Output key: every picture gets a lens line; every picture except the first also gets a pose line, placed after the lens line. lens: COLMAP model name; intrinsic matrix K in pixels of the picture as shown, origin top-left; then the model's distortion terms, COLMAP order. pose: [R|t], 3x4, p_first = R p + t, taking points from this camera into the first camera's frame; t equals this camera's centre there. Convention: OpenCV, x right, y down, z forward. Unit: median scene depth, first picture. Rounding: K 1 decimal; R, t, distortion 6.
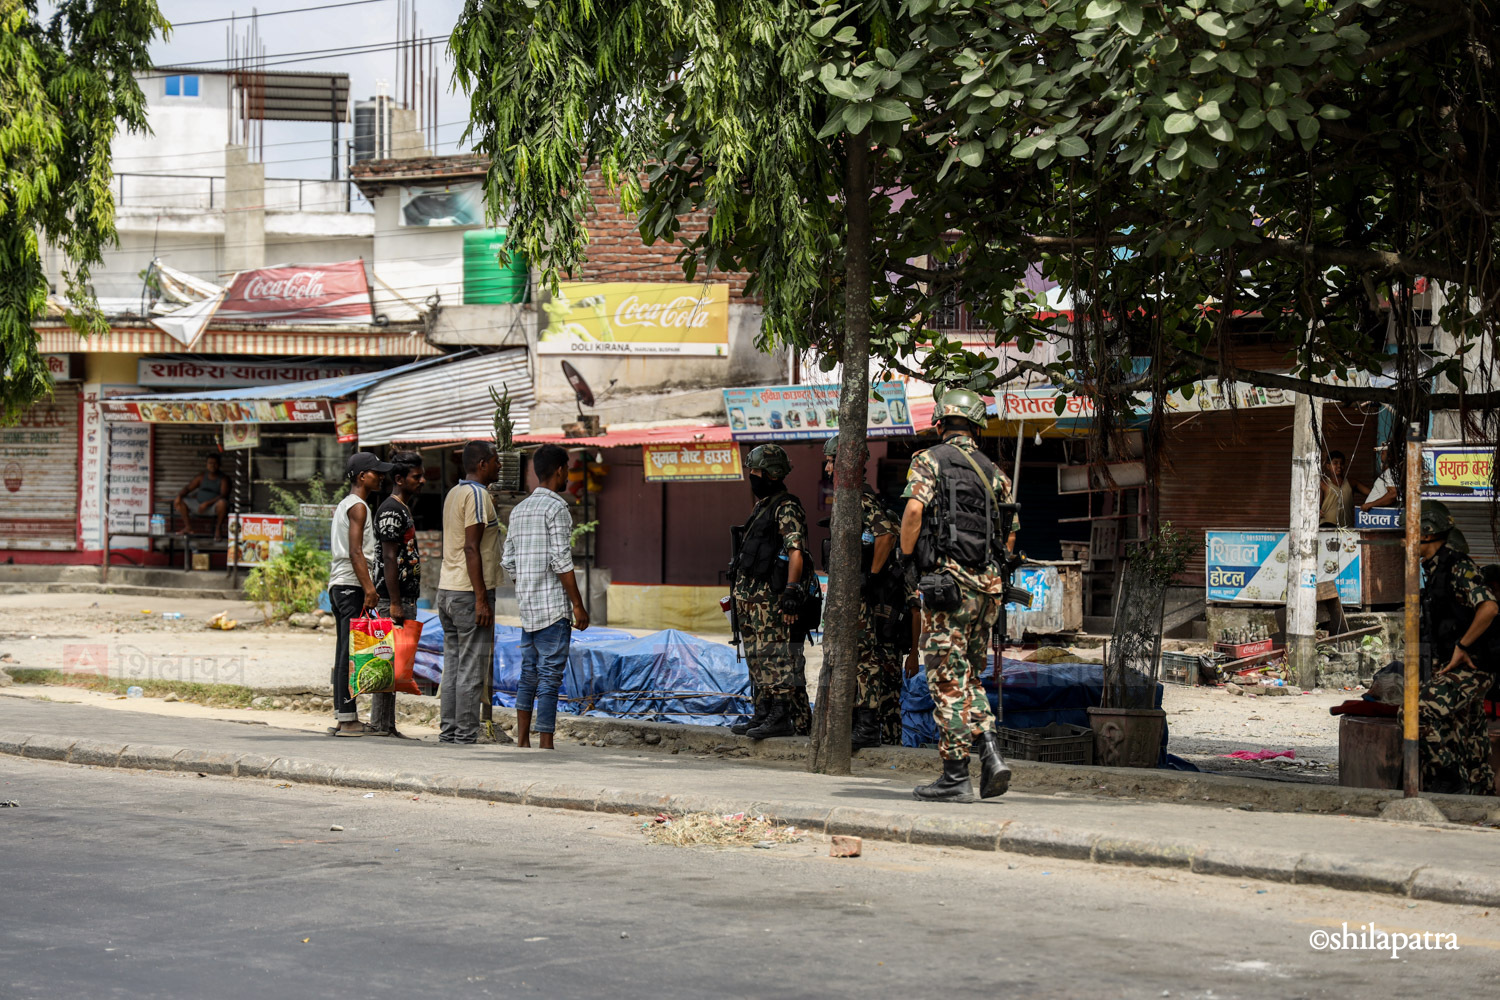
lens RADIAL K [[4161.6, 0, 750.6], [0, 4161.6, 491.9], [0, 0, 1]] dist [0.589983, 0.000000]
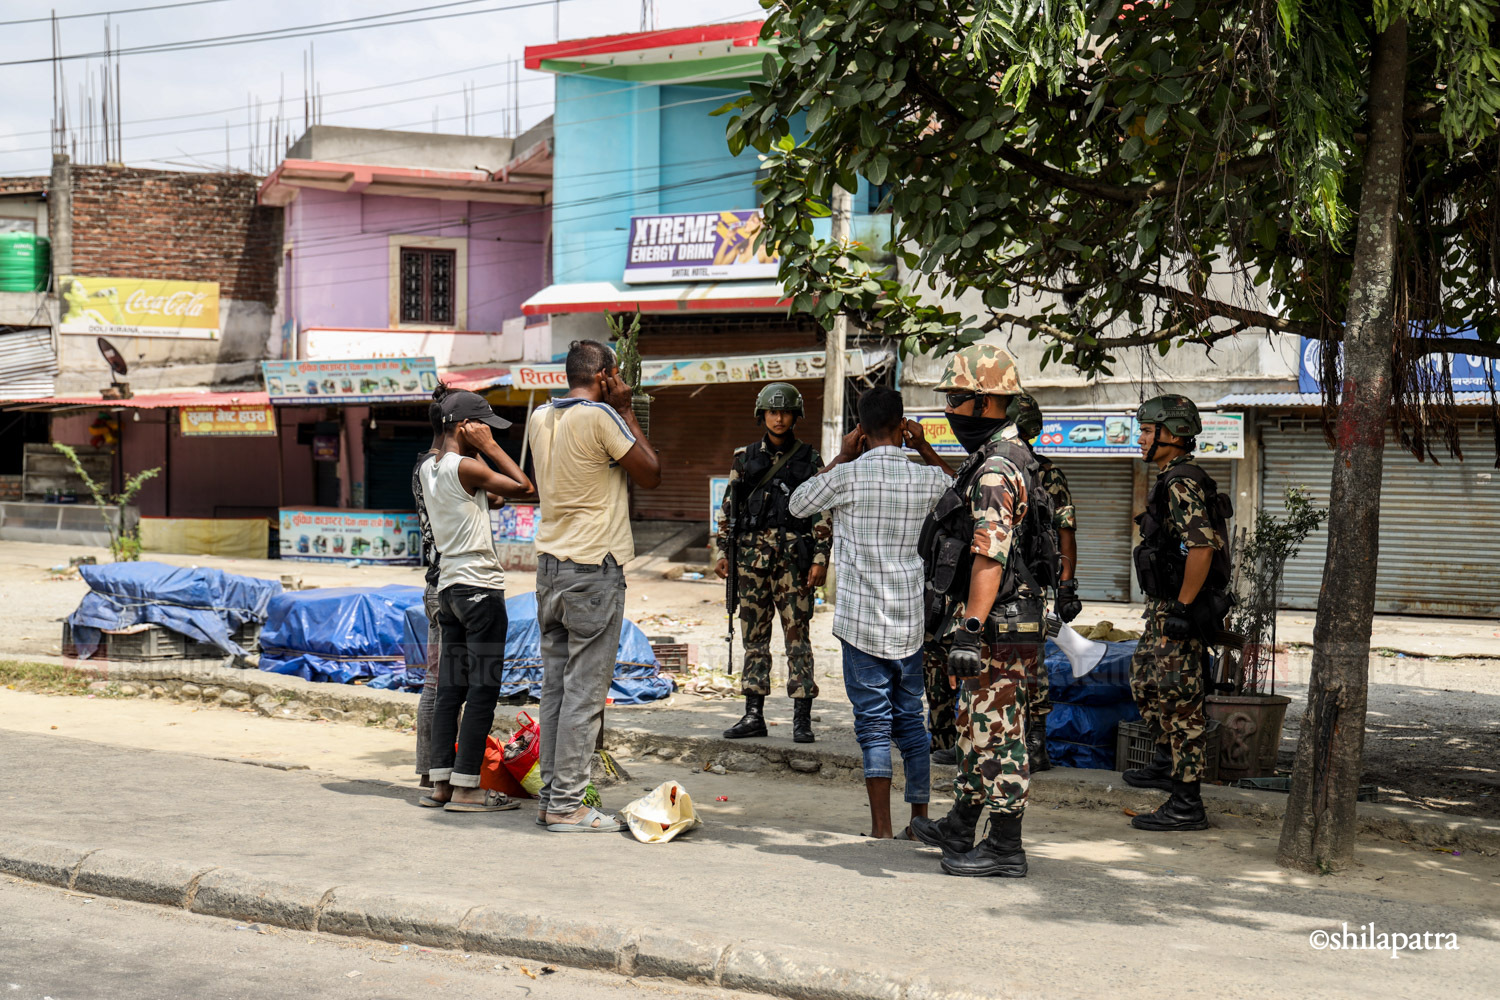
lens RADIAL K [[2165.8, 0, 748.5], [0, 2165.8, 508.9], [0, 0, 1]] dist [0.174982, 0.000000]
pose [[0.938529, -0.007386, 0.345122, -0.094424], [-0.003124, 0.999548, 0.029887, -0.000840], [-0.345187, -0.029128, 0.938082, 0.334426]]
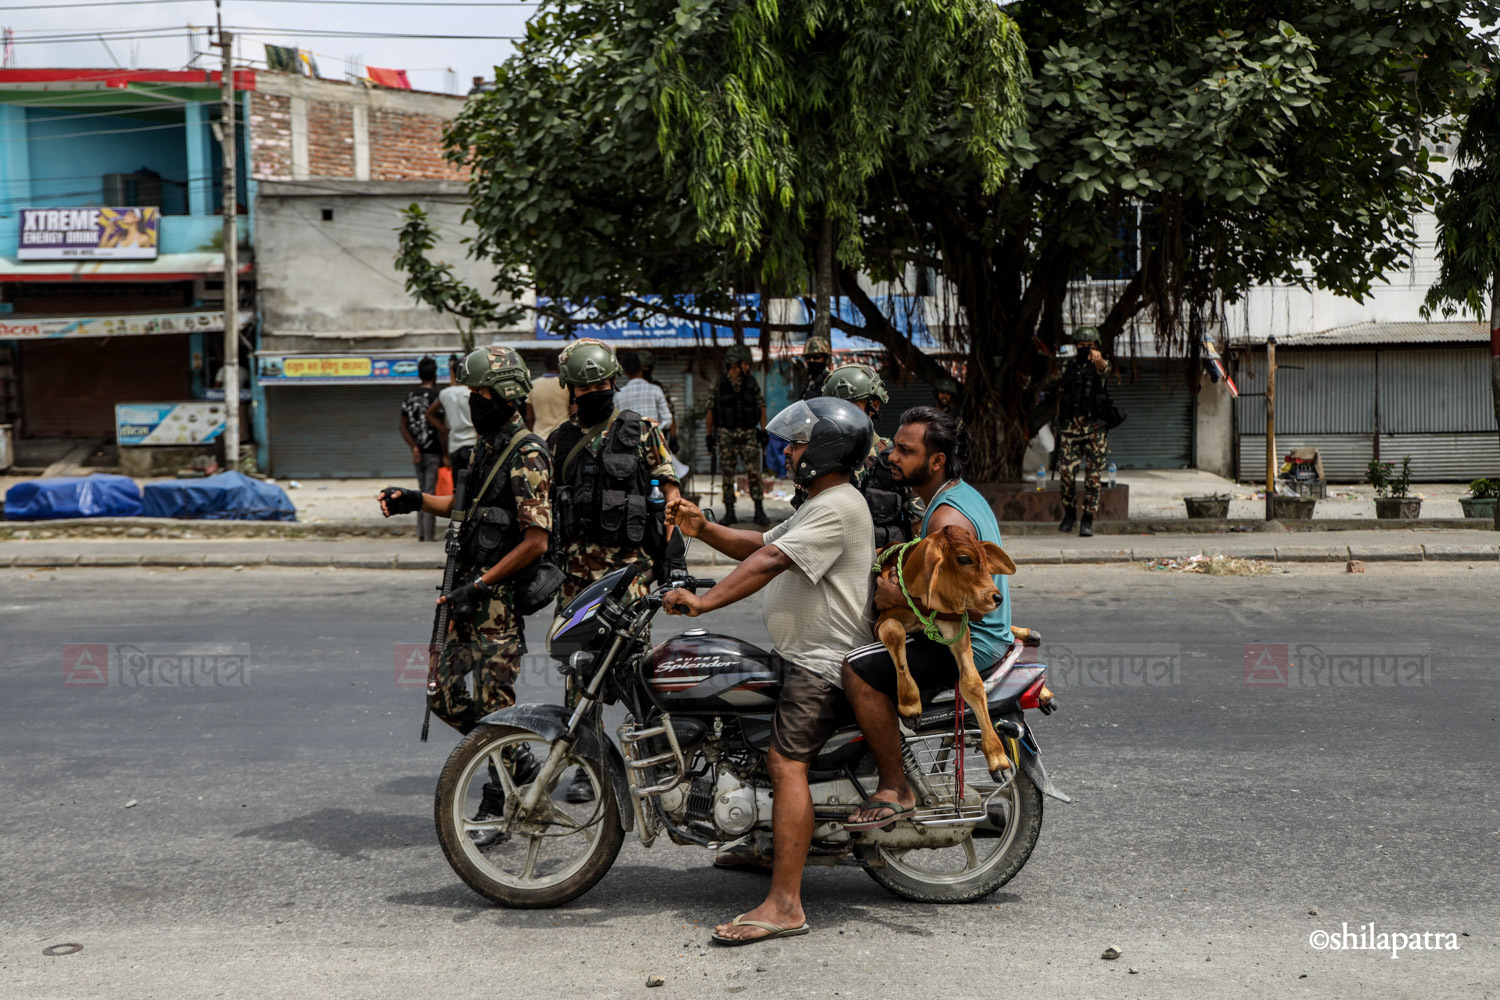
lens RADIAL K [[1983.9, 0, 750.4], [0, 1983.9, 500.2], [0, 0, 1]] dist [-0.023004, 0.000000]
pose [[0.659243, -0.061856, 0.749382, -0.297027], [0.014960, 0.997492, 0.069175, -0.003555], [-0.751781, -0.034392, 0.658515, 0.227890]]
